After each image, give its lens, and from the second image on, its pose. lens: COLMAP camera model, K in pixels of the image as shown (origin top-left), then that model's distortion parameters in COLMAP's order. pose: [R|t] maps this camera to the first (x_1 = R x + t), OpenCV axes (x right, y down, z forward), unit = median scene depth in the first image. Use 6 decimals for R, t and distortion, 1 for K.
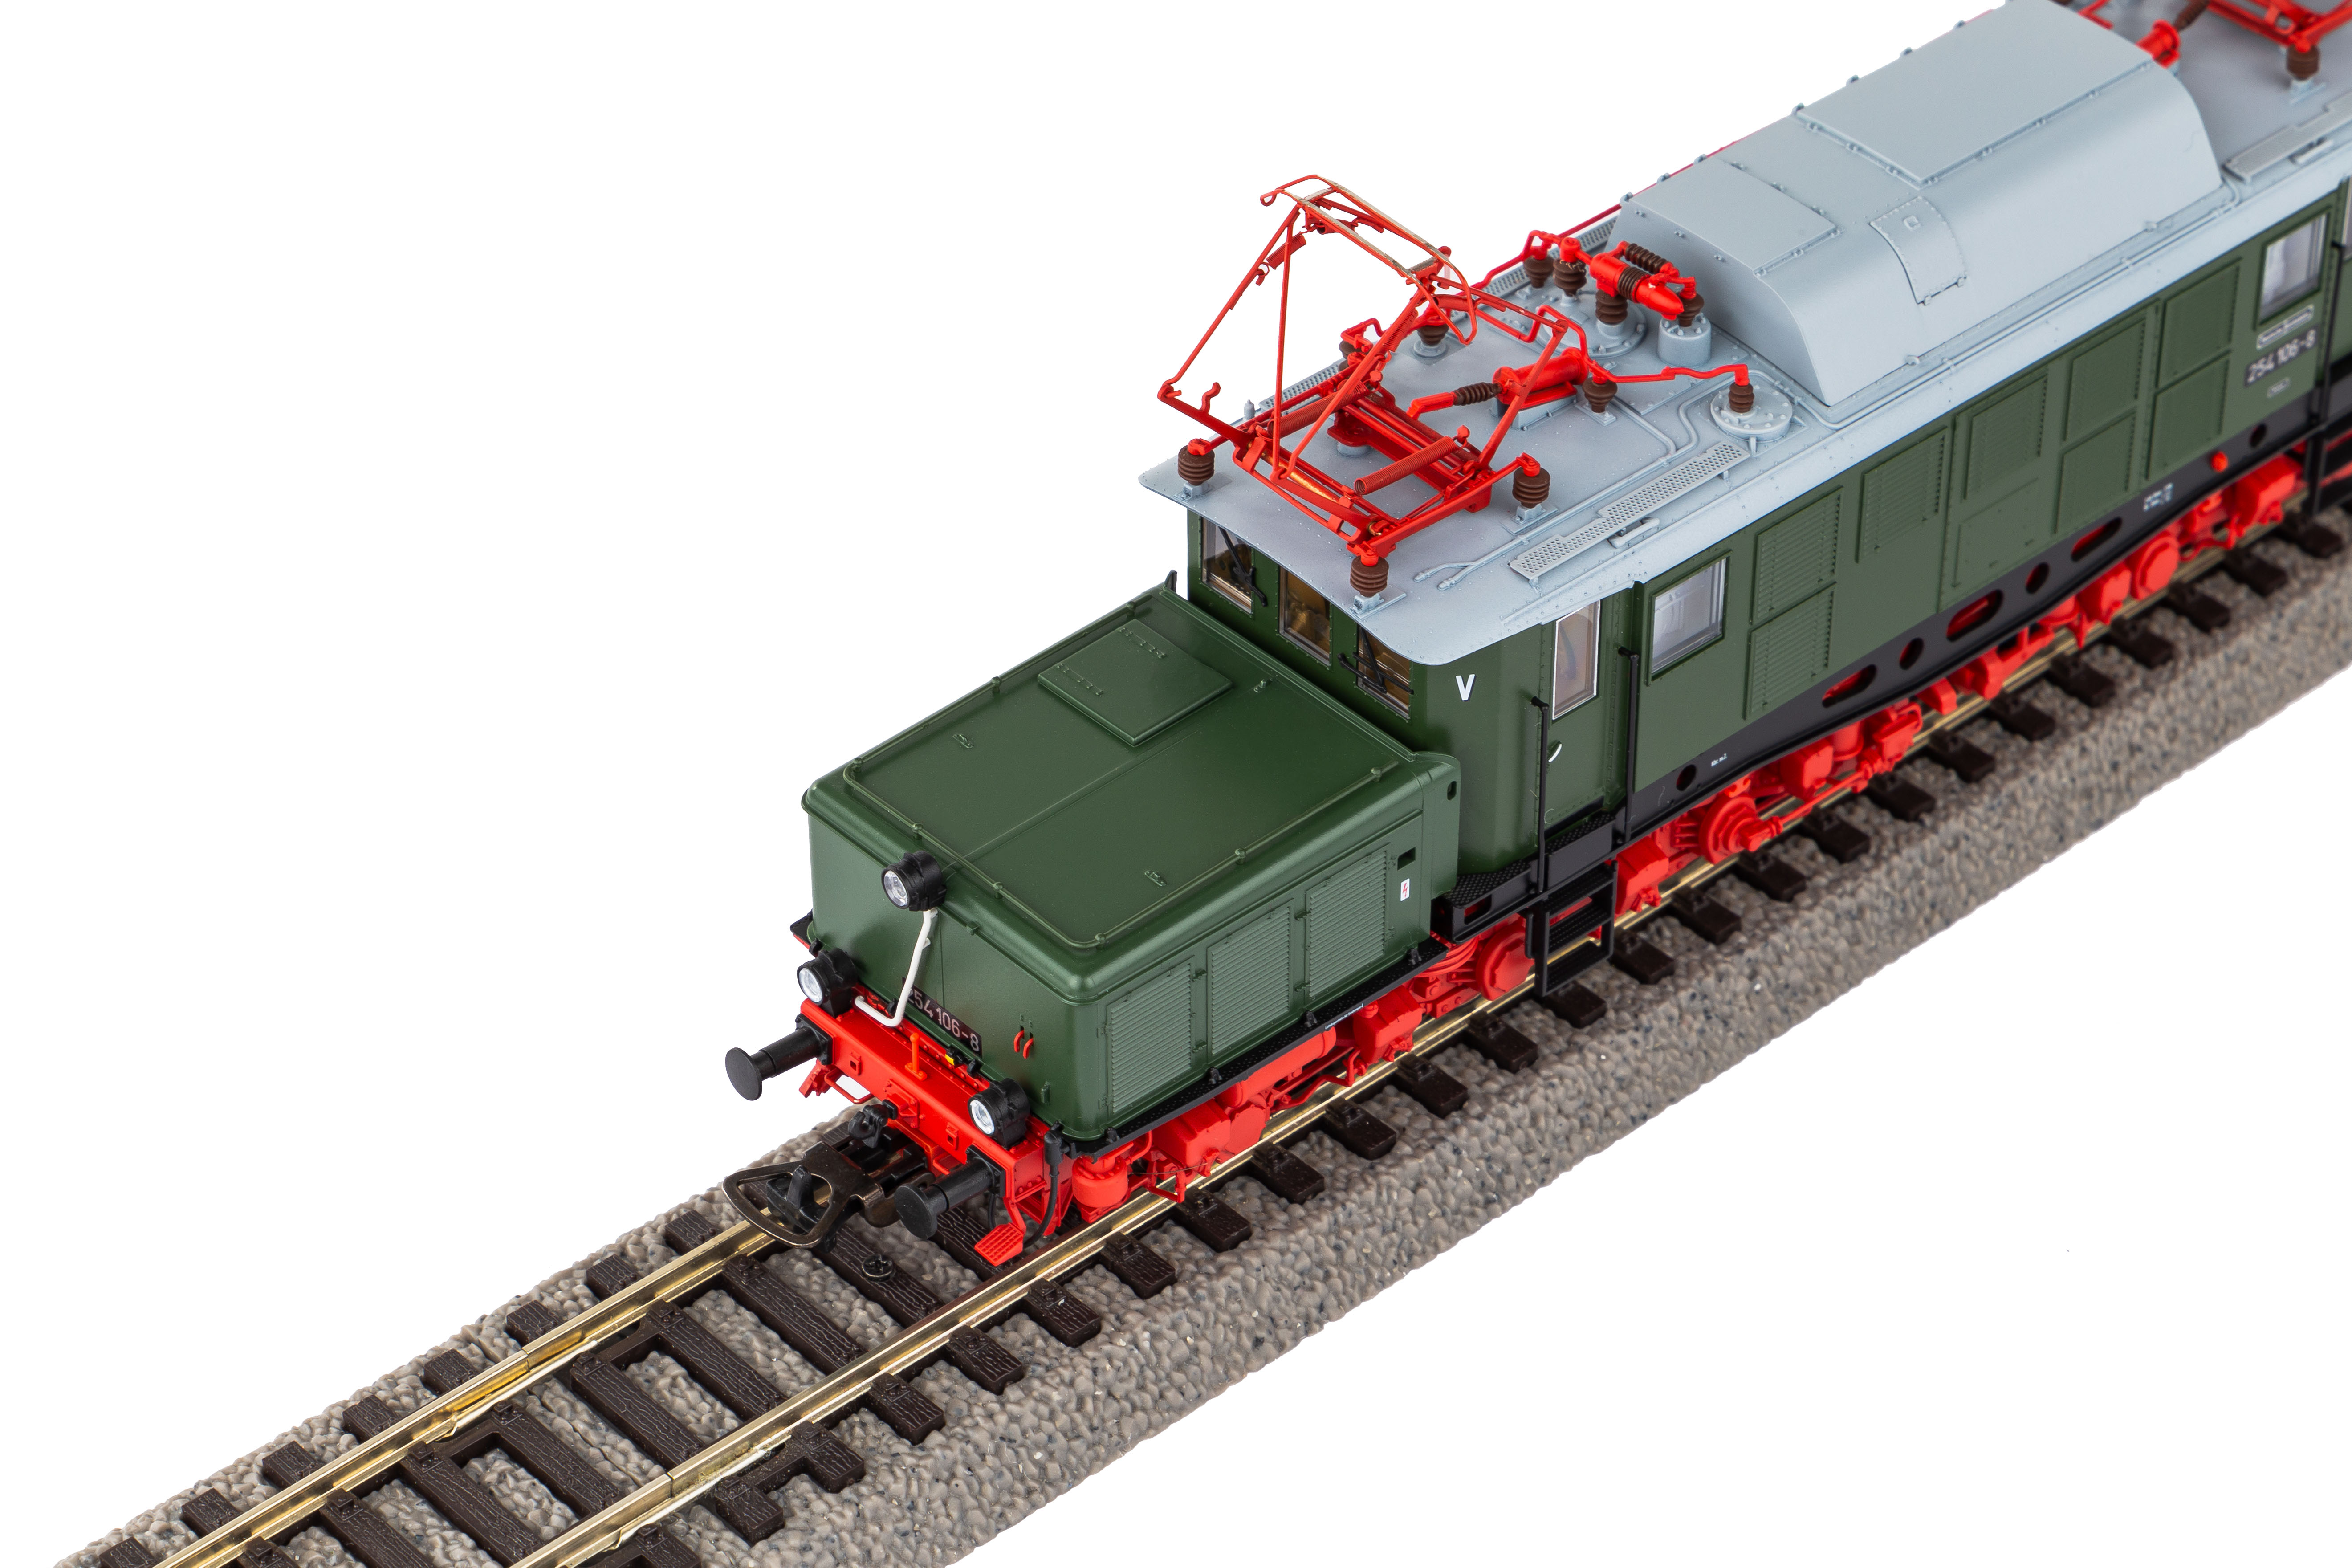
lens RADIAL K [[7528.2, 0, 1192.1], [0, 7528.2, 778.1], [0, 0, 1]] dist [-0.180313, 0.000000]
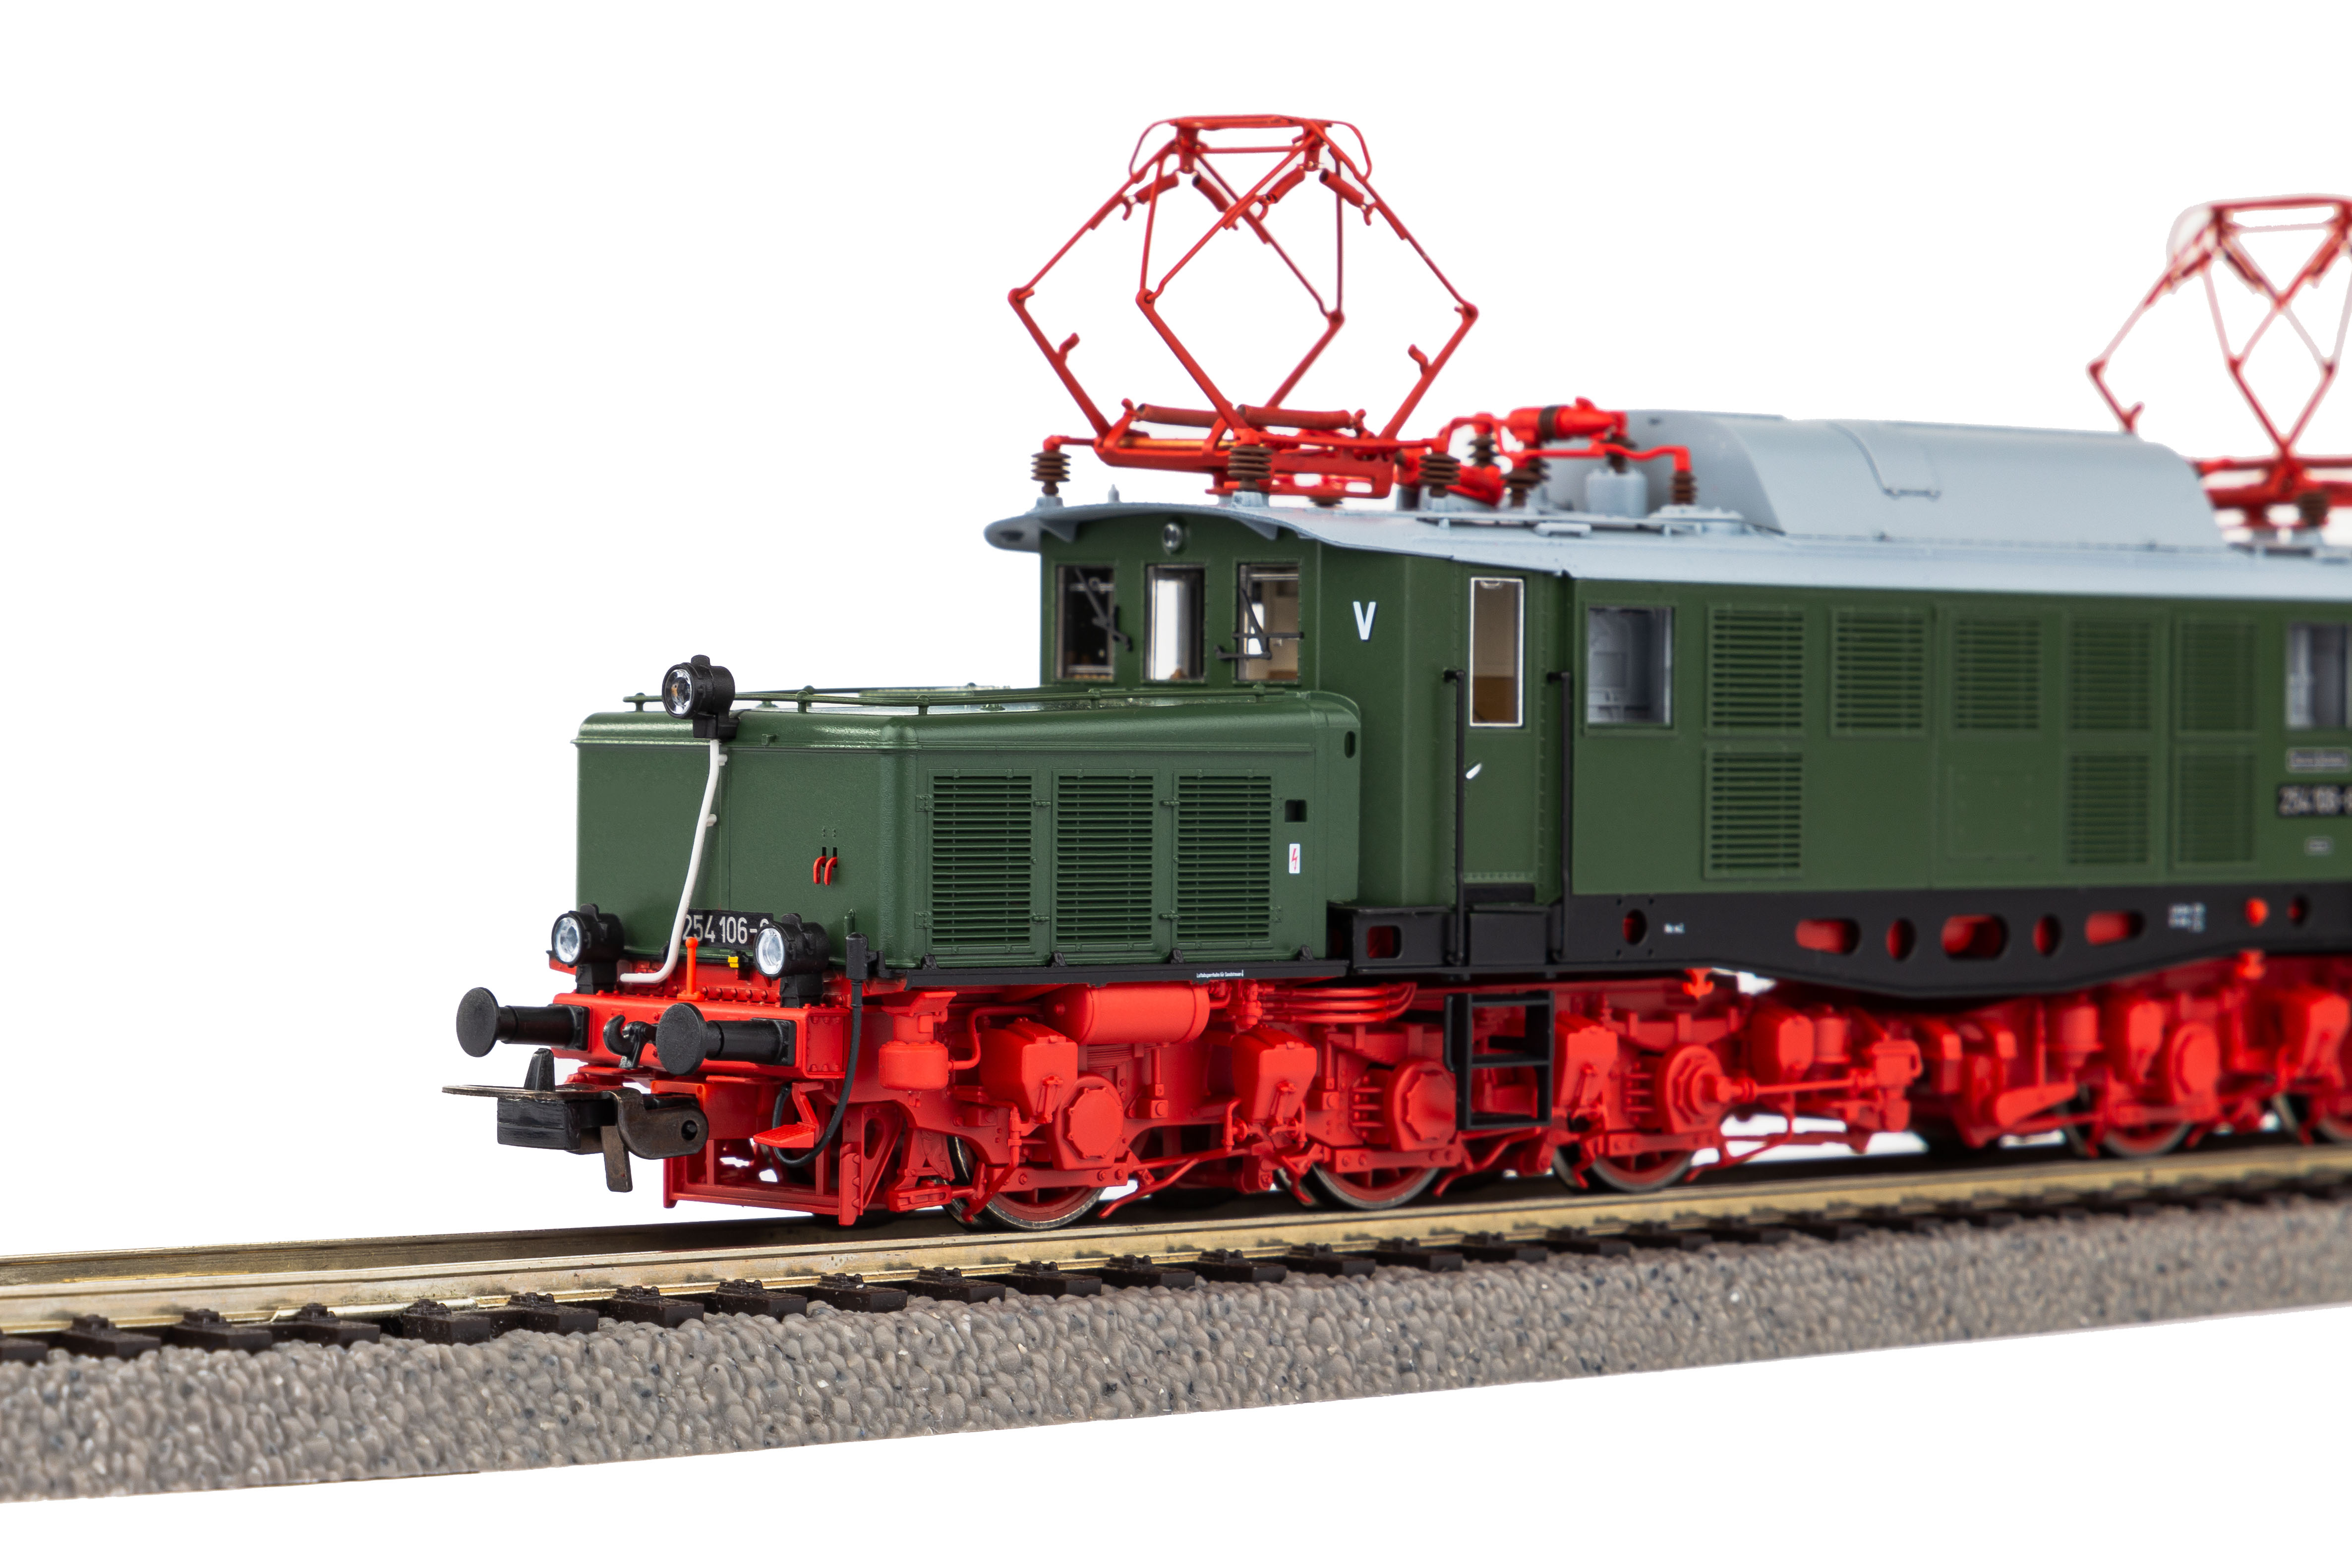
lens RADIAL K [[7527.4, 0, 1165.0], [0, 7527.4, 782.9], [0, 0, 1]] dist [-0.180313, 0.000000]
pose [[0.999923, 0.007181, -0.010119, 0.022150], [-0.011905, 0.785186, -0.619146, 0.514023], [0.003500, 0.619219, 0.785211, 0.339344]]
